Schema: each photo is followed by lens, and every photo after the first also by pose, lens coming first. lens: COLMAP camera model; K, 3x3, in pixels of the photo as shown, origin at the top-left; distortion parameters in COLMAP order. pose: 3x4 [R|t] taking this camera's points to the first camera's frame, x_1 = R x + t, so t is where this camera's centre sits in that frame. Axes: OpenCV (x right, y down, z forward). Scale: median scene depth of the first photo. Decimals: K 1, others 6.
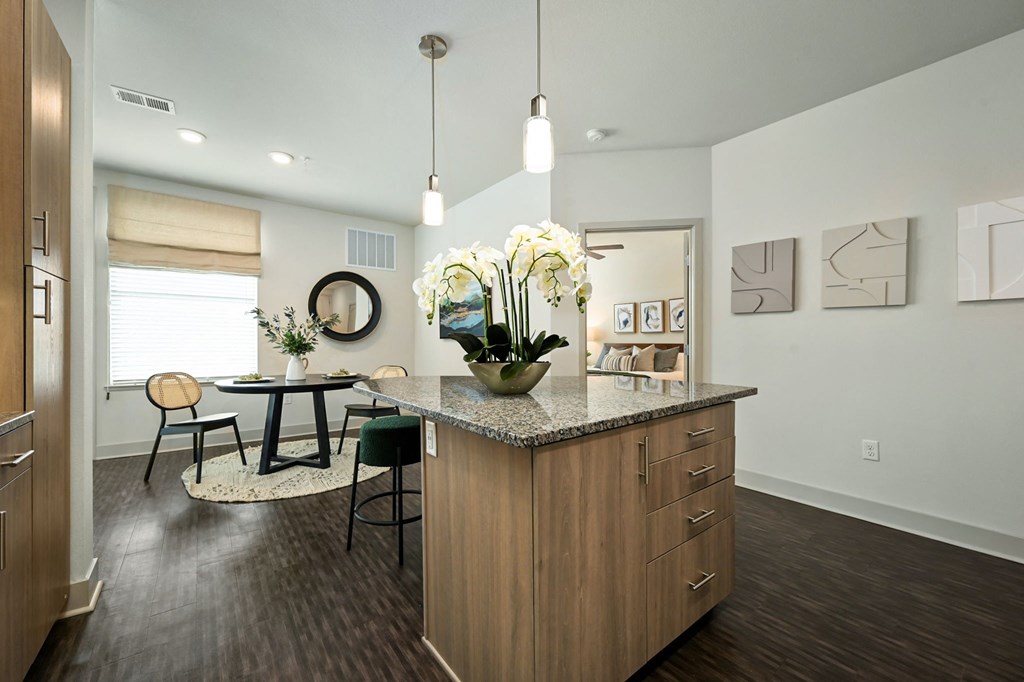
lens RADIAL K [[409.9, 0, 512.0], [0, 409.9, 341.0], [0, 0, 1]] dist [0.001978, 0.000570]
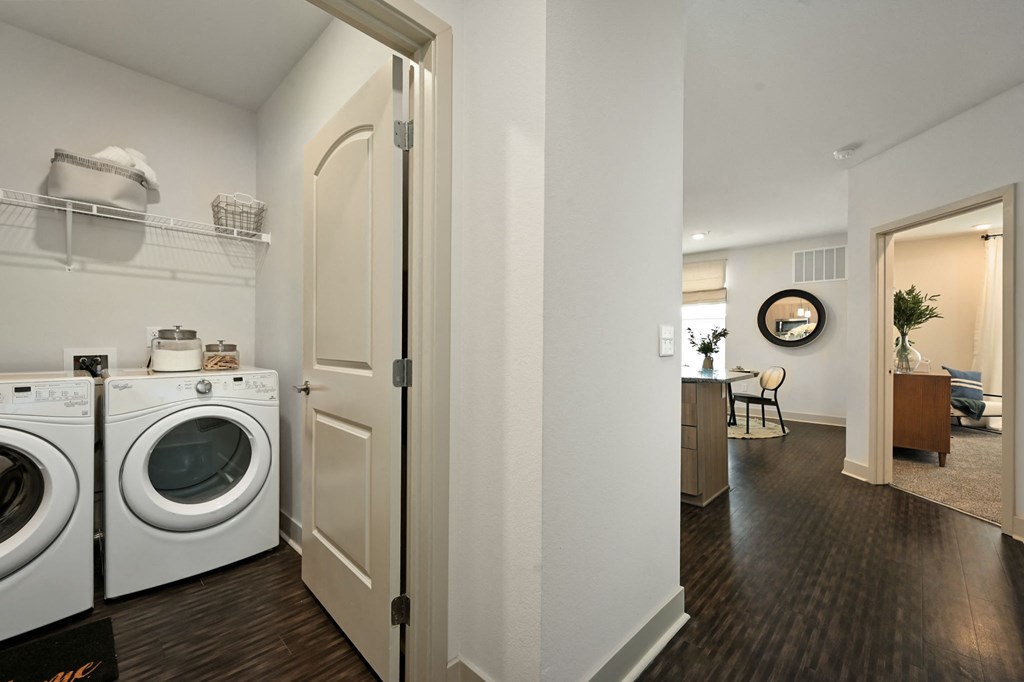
lens RADIAL K [[409.9, 0, 512.0], [0, 409.9, 341.0], [0, 0, 1]] dist [0.001978, 0.000570]
pose [[0.144217, -0.004127, -0.989537, 0.800617], [-0.004075, 0.999980, -0.004764, -0.006253], [0.989538, 0.004720, 0.144198, 0.002012]]
